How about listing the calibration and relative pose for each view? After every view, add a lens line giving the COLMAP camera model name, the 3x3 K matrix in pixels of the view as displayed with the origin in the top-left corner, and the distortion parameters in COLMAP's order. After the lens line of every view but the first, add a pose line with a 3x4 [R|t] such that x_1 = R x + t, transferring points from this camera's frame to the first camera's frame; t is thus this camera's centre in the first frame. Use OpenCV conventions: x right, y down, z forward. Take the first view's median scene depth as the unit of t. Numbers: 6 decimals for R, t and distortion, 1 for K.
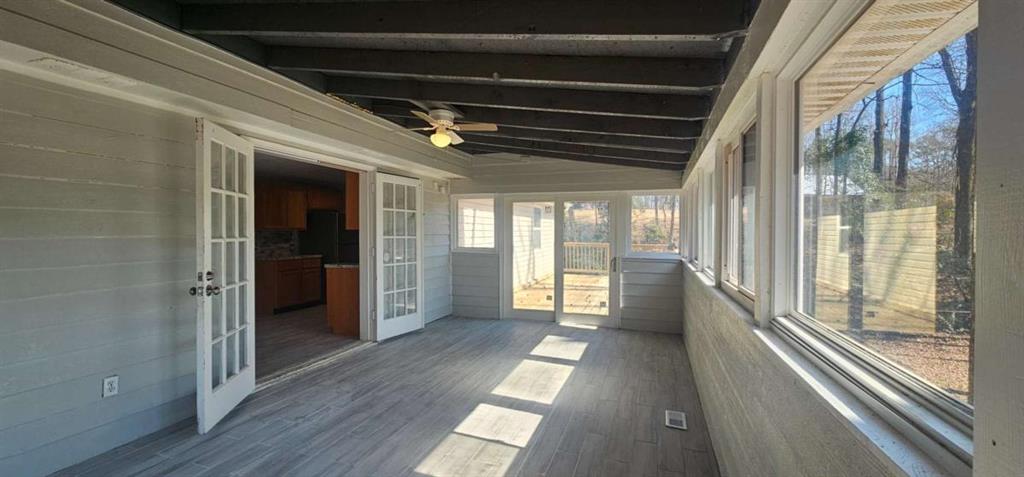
lens RADIAL K [[413.3, 0, 516.8], [0, 413.3, 233.7], [0, 0, 1]] dist [0.002859, -0.001148]
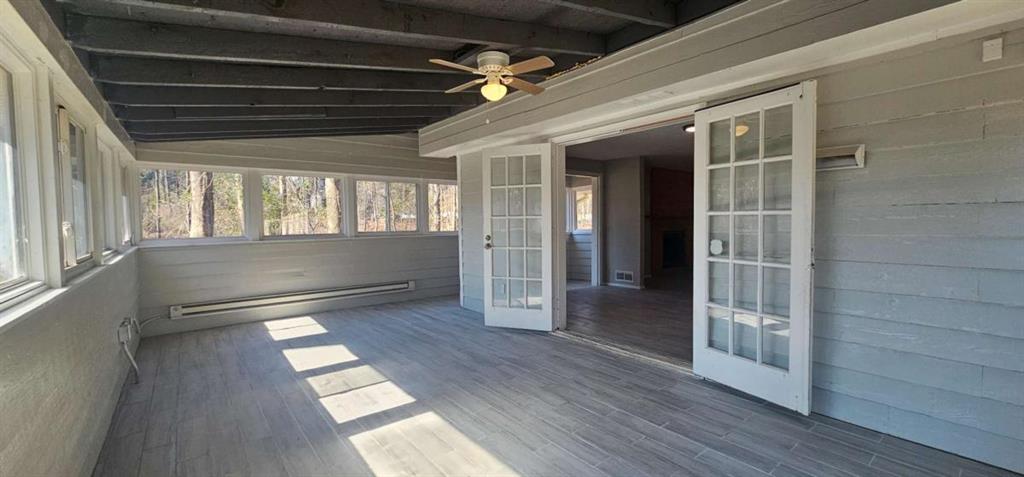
lens RADIAL K [[413.3, 0, 516.2], [0, 413.3, 241.0], [0, 0, 1]] dist [0.002859, -0.001148]
pose [[-0.539545, 0.049878, -0.840478, 0.480857], [0.009357, 0.998537, 0.053251, 0.017259], [0.841905, 0.020867, -0.539223, 1.499120]]
